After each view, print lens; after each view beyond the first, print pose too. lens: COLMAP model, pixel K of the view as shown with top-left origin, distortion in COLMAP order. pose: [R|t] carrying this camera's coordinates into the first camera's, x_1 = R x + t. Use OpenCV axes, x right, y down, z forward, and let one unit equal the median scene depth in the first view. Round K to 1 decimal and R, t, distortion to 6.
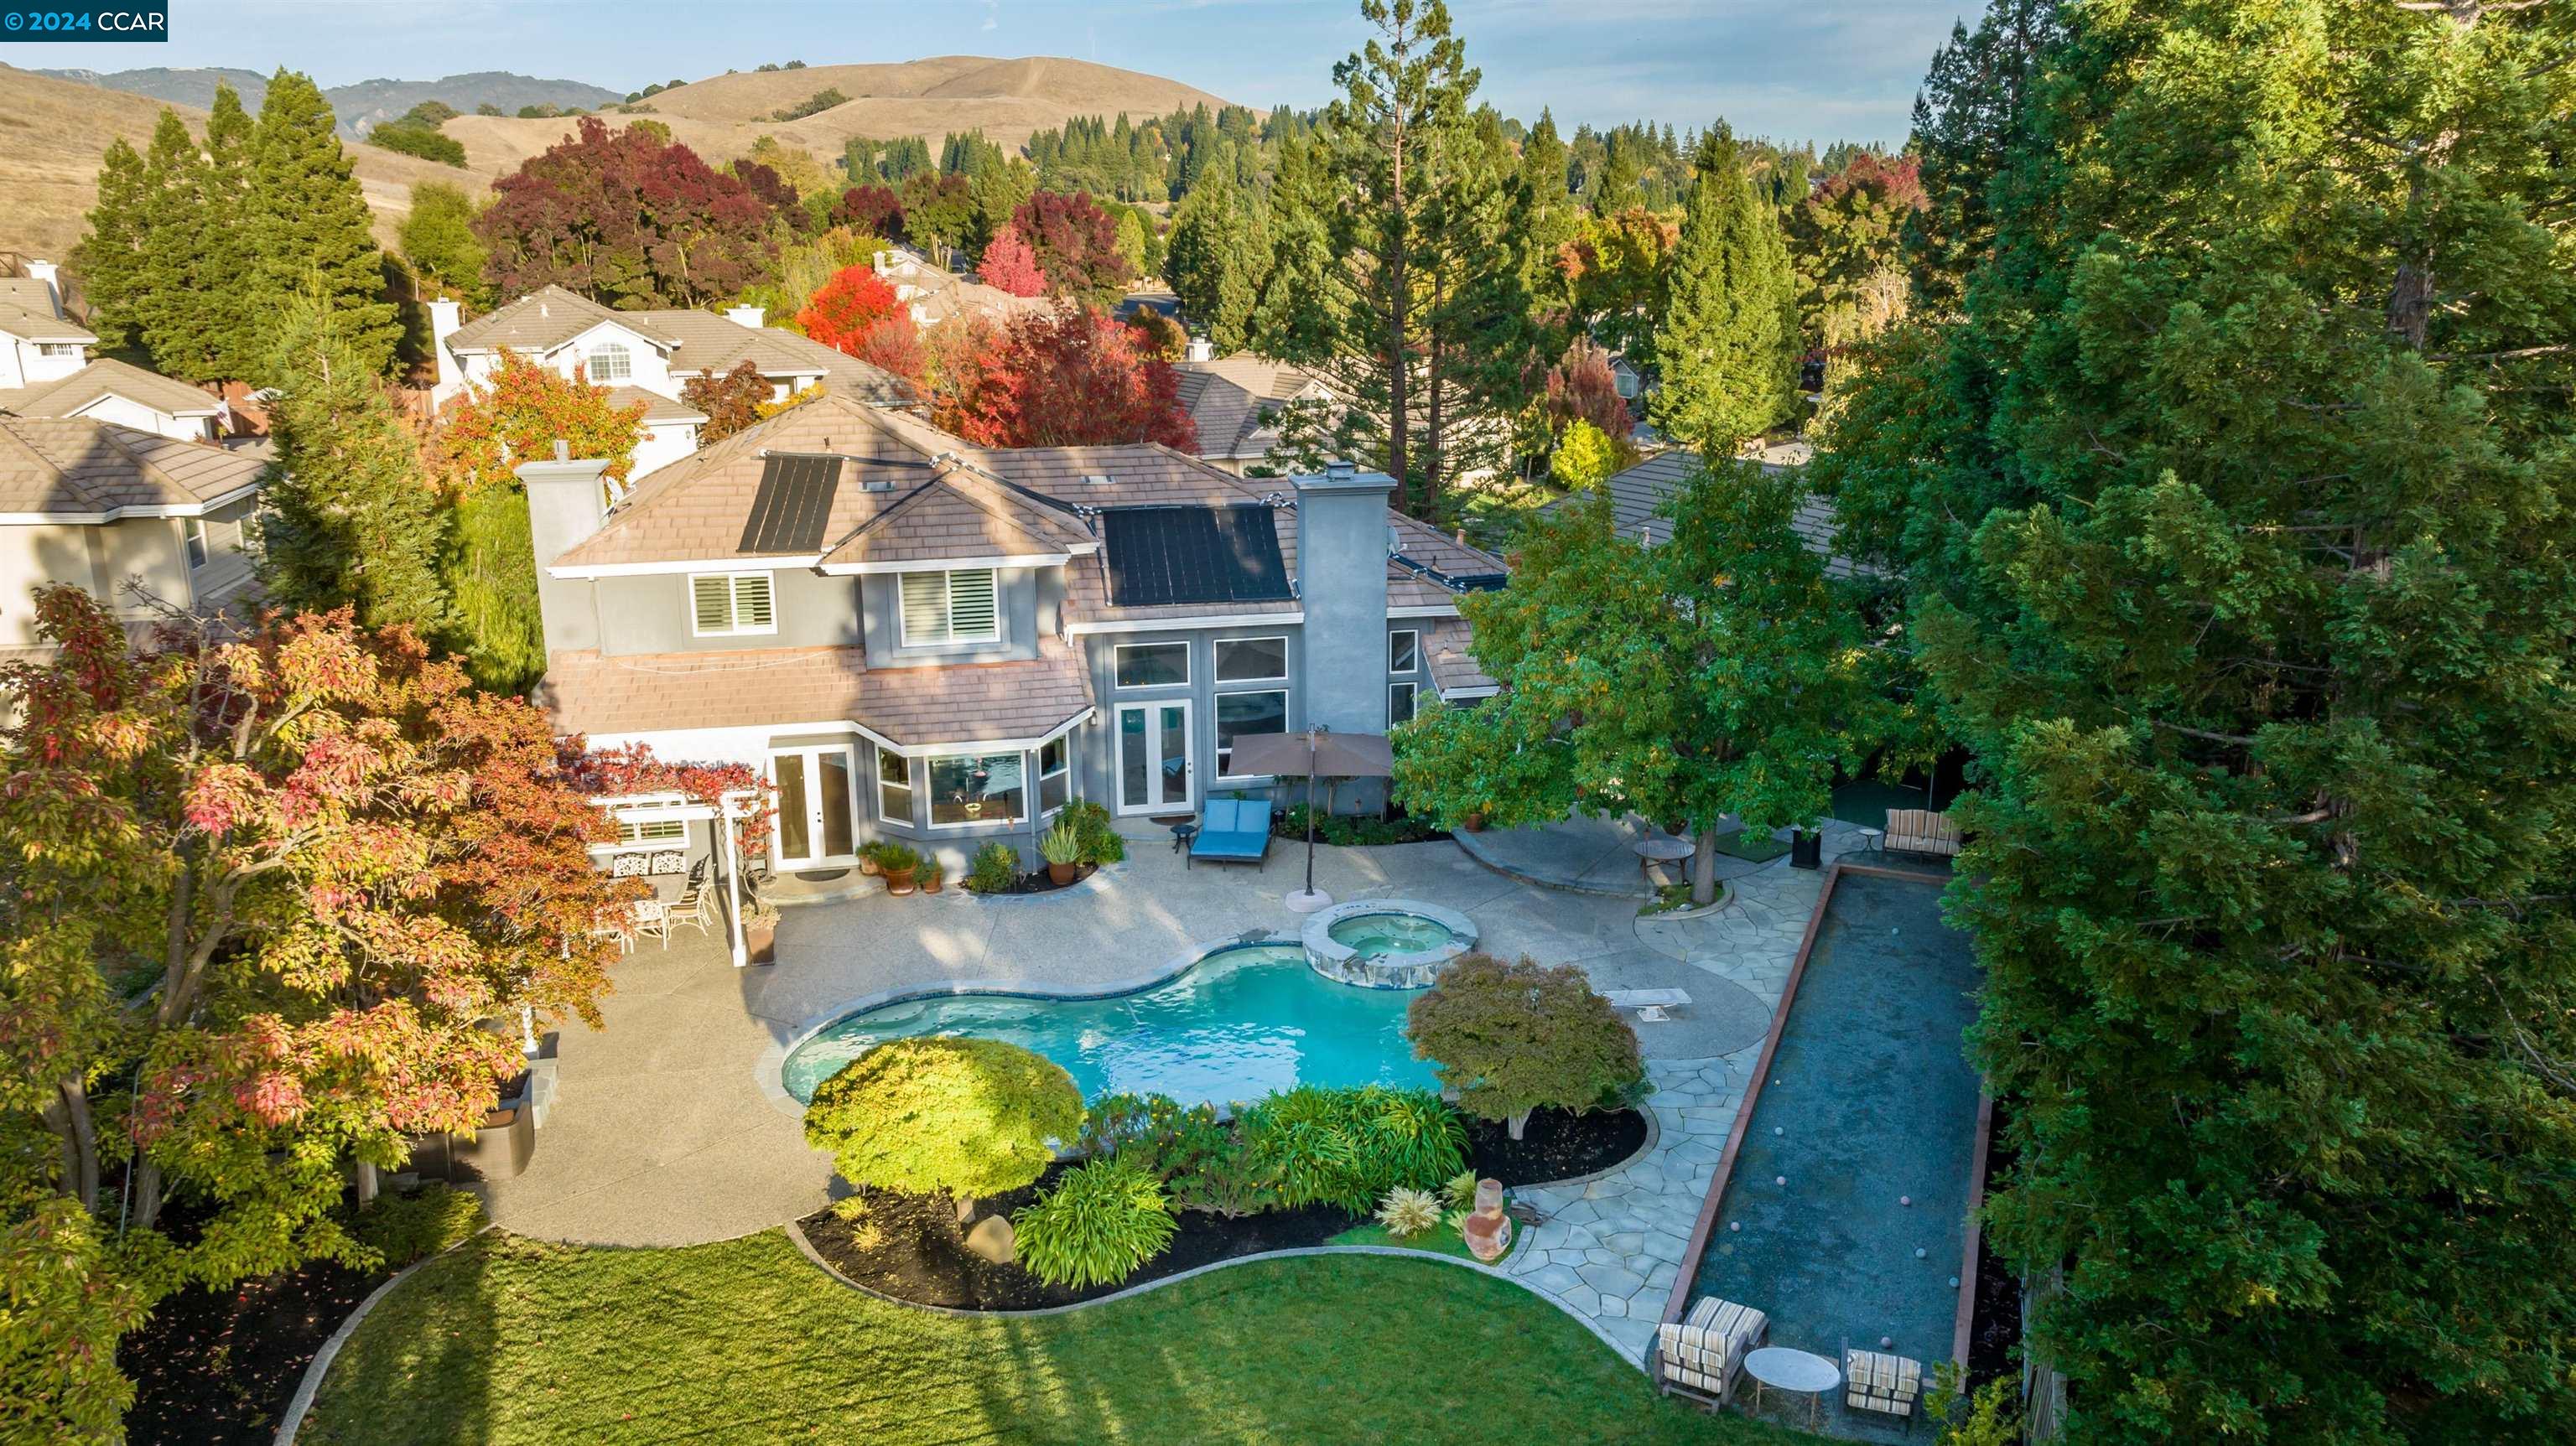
lens RADIAL K [[1817.4, 0, 1288.0], [0, 1817.4, 723.0], [0, 0, 1]] dist [-0.040619, 0.075737]
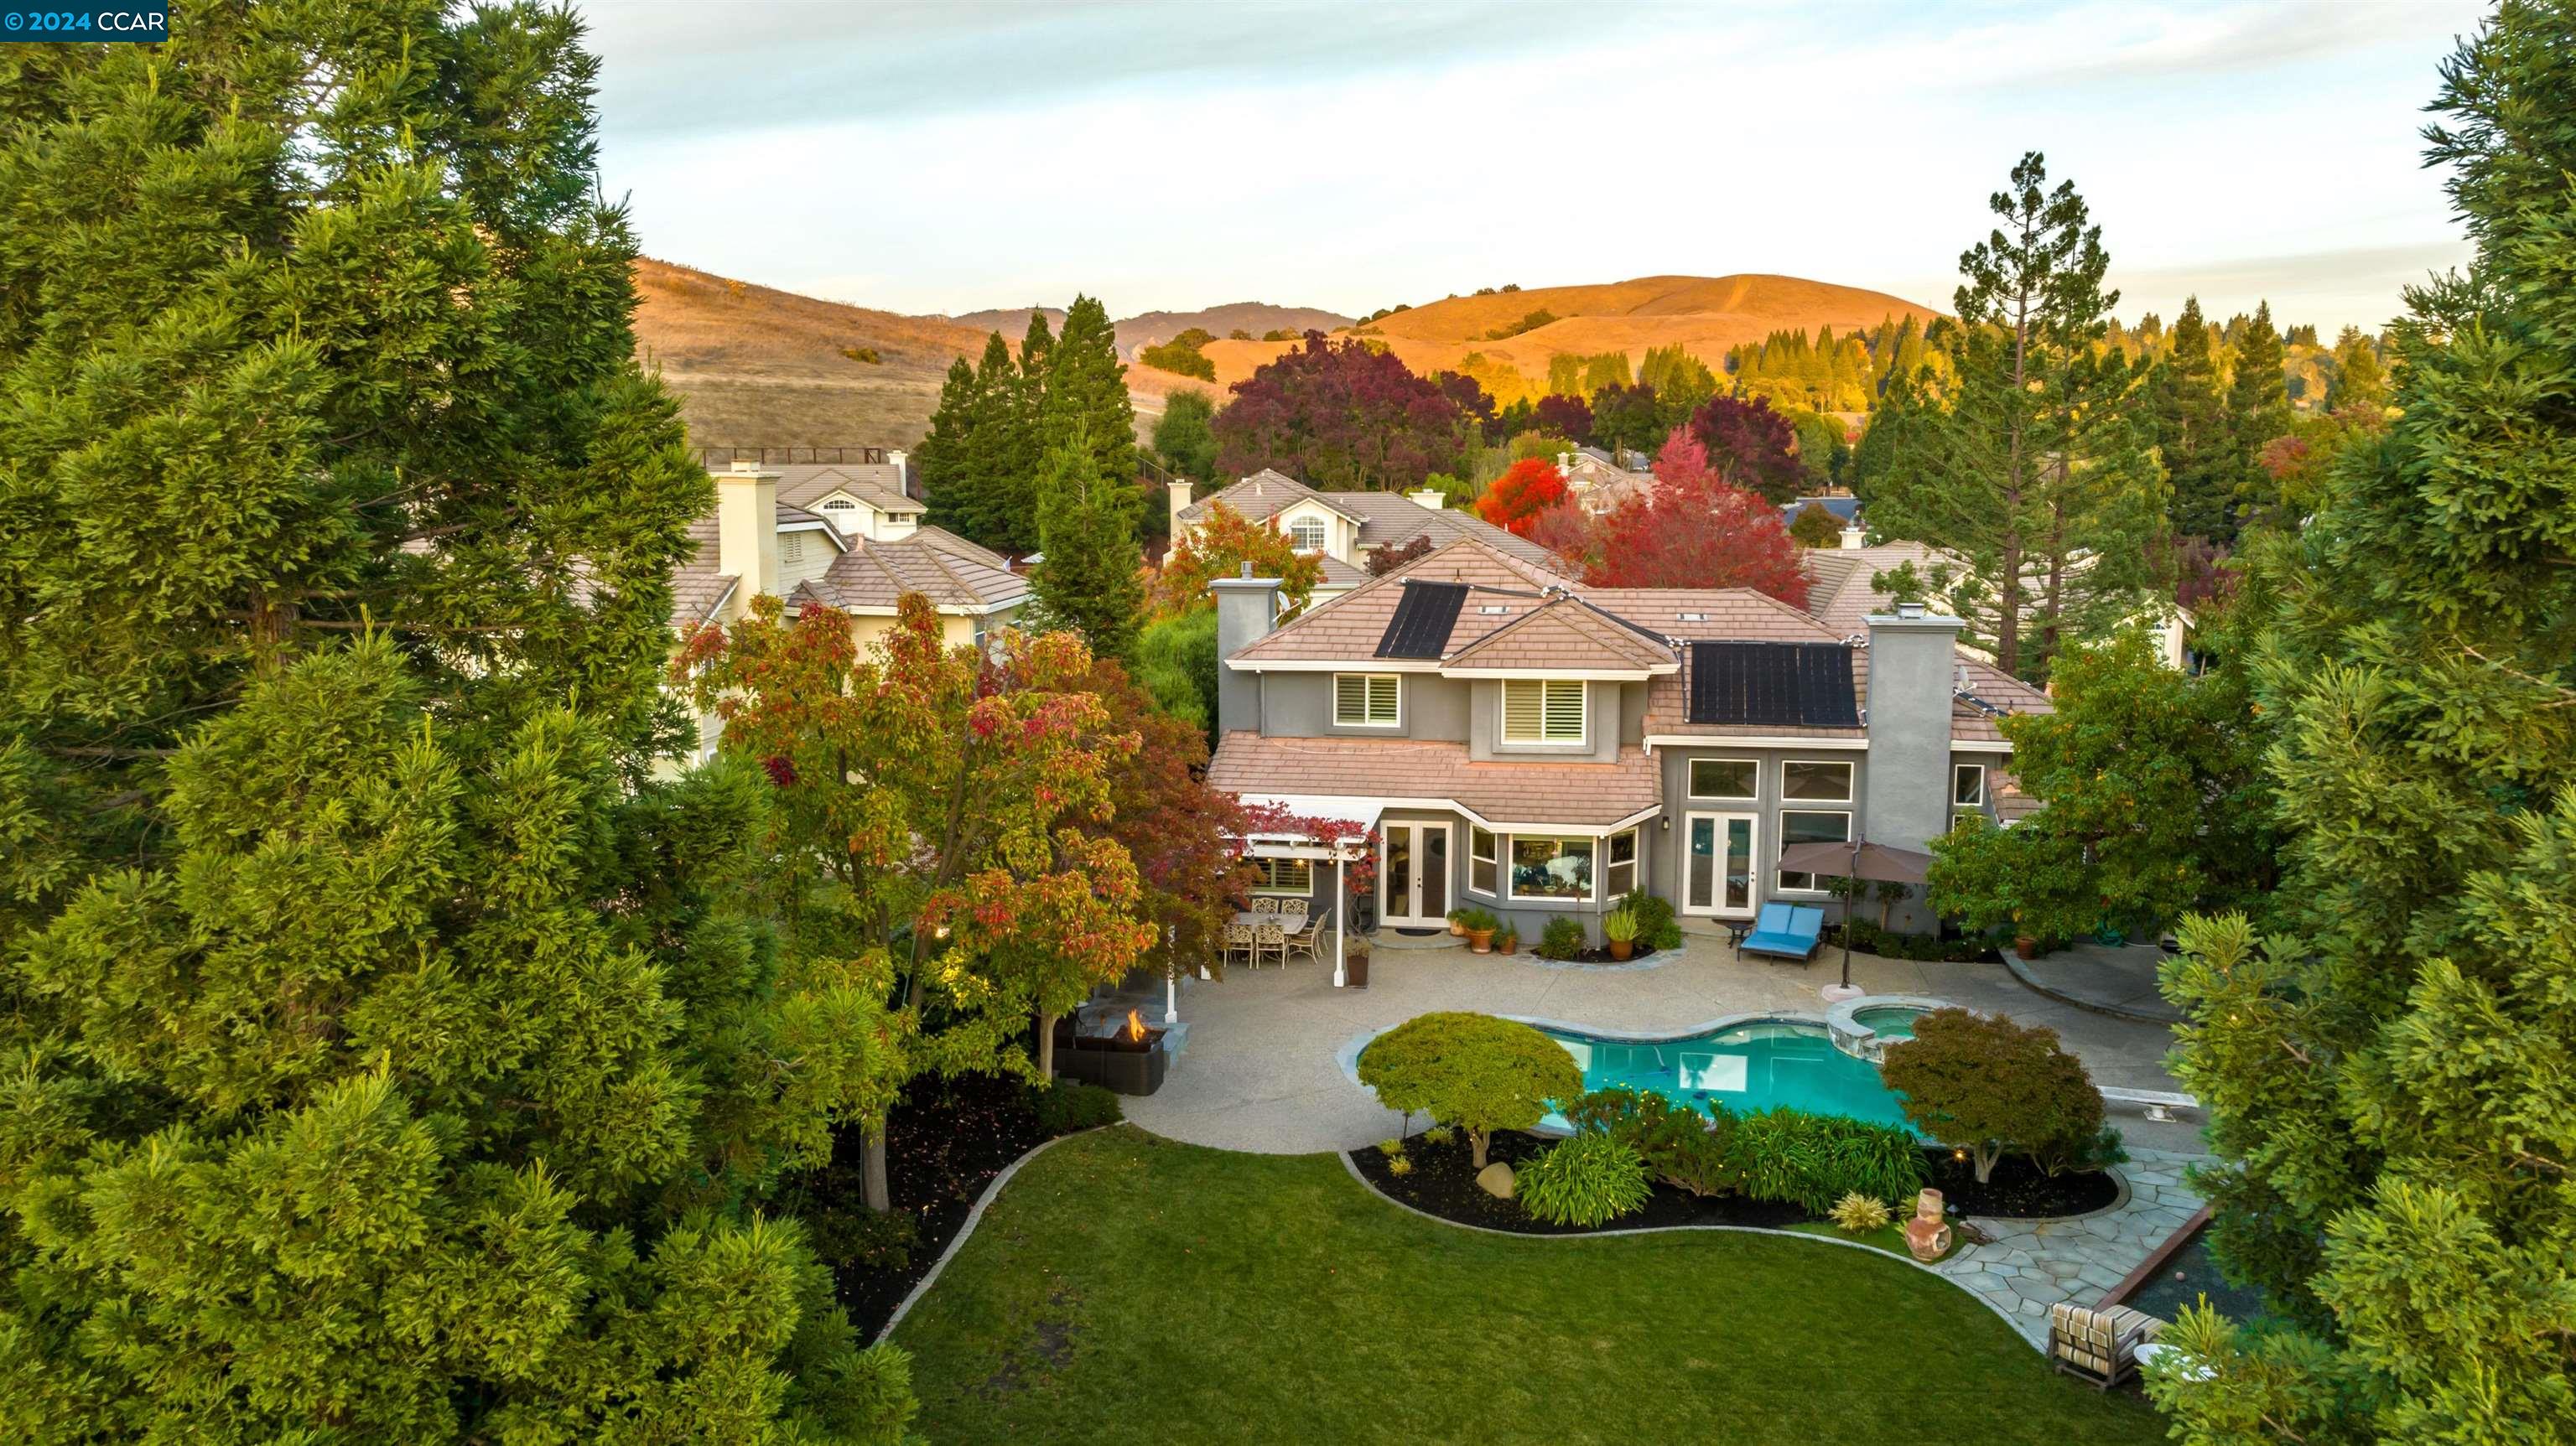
lens RADIAL K [[1838.3, 0, 1288.0], [0, 1838.3, 723.0], [0, 0, 1]] dist [-0.006012, 0.000504]
pose [[0.931183, 0.055038, -0.360372, 0.080106], [-0.096555, 0.990469, -0.098221, 0.069756], [0.351532, 0.126258, 0.927623, -0.138150]]
